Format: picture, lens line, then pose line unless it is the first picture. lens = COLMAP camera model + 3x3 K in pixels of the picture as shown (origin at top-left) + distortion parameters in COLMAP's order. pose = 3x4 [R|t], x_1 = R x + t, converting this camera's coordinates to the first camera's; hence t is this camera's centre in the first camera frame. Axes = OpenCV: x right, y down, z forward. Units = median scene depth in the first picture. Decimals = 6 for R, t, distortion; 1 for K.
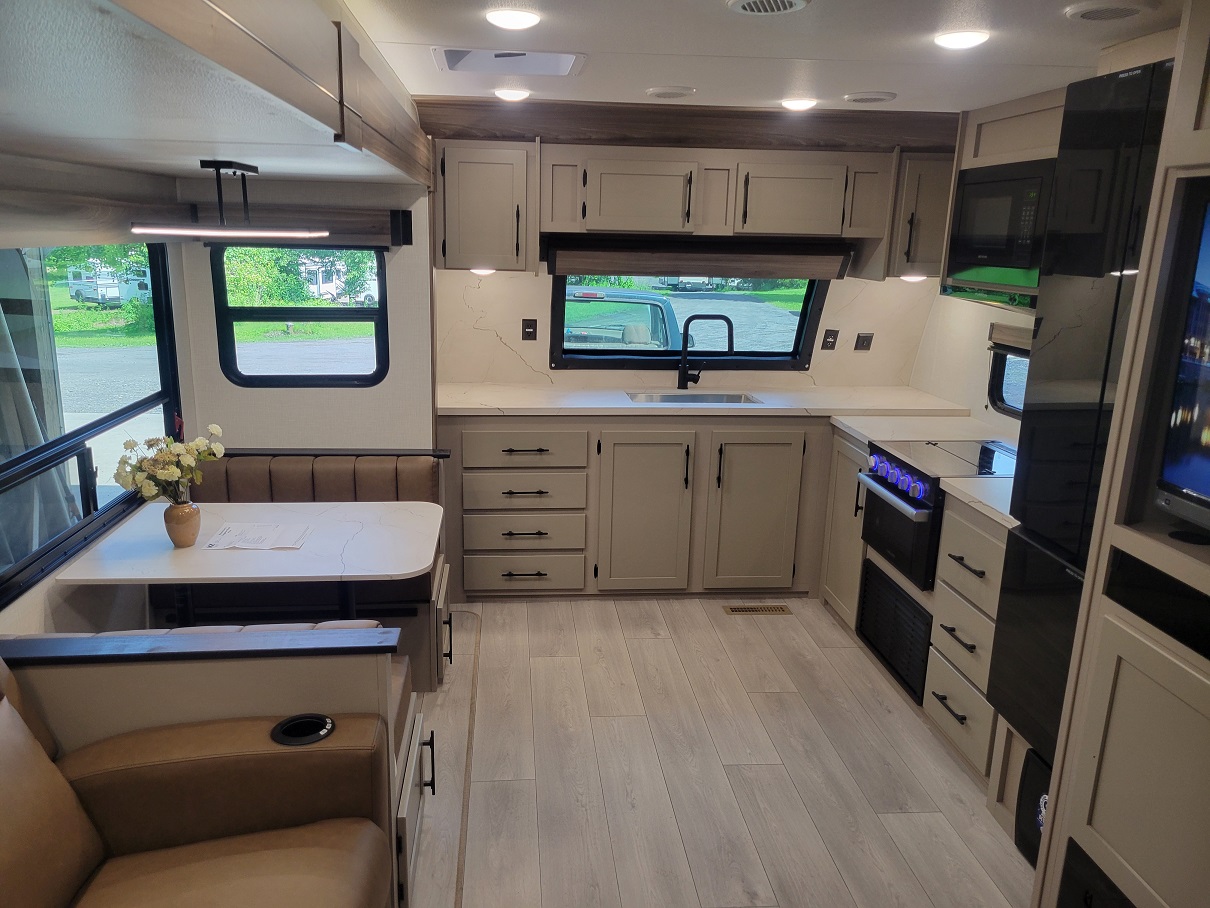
lens RADIAL K [[907.8, 0, 600.4], [0, 907.8, 450.4], [0, 0, 1]] dist [0.062865, -0.032705]
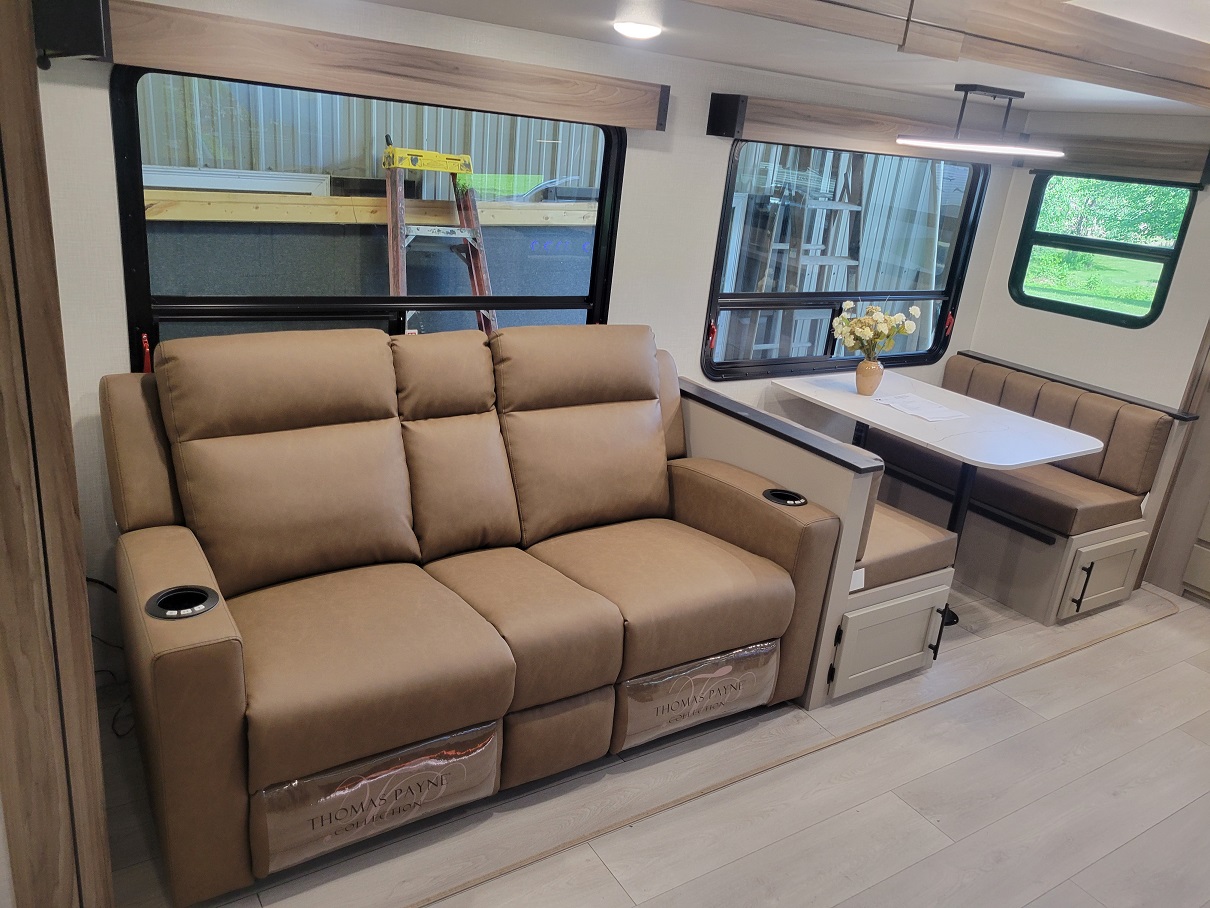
lens RADIAL K [[907.8, 0, 601.4], [0, 907.8, 457.3], [0, 0, 1]] dist [0.062865, -0.032705]
pose [[0.464471, 0.325632, -0.823547, 0.455243], [-0.295356, 0.933660, 0.202594, 0.035300], [0.834884, 0.149141, 0.529836, 0.022556]]
